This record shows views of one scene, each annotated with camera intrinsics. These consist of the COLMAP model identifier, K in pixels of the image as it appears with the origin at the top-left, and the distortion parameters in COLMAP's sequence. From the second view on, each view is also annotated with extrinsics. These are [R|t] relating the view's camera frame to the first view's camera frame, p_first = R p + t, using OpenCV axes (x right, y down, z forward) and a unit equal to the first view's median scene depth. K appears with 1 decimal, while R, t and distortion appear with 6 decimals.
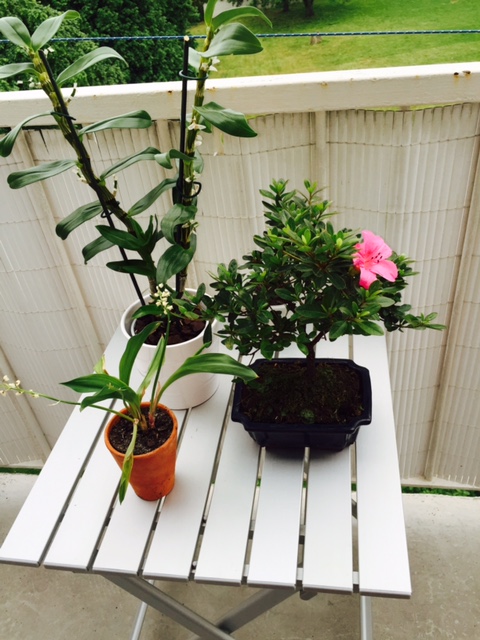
lens RADIAL K [[554.5, 0, 250.4], [0, 554.5, 323.0], [0, 0, 1]] dist [0.084041, -0.120534]
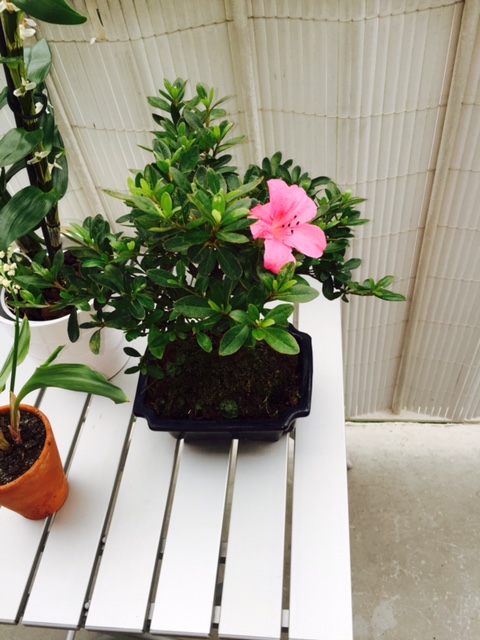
lens RADIAL K [[554.5, 0, 250.4], [0, 554.5, 323.0], [0, 0, 1]] dist [0.084041, -0.120534]
pose [[0.998620, -0.047516, 0.022364, 0.114265], [0.042036, 0.978494, 0.201945, -0.098145], [-0.031479, -0.200726, 0.979141, 0.251368]]
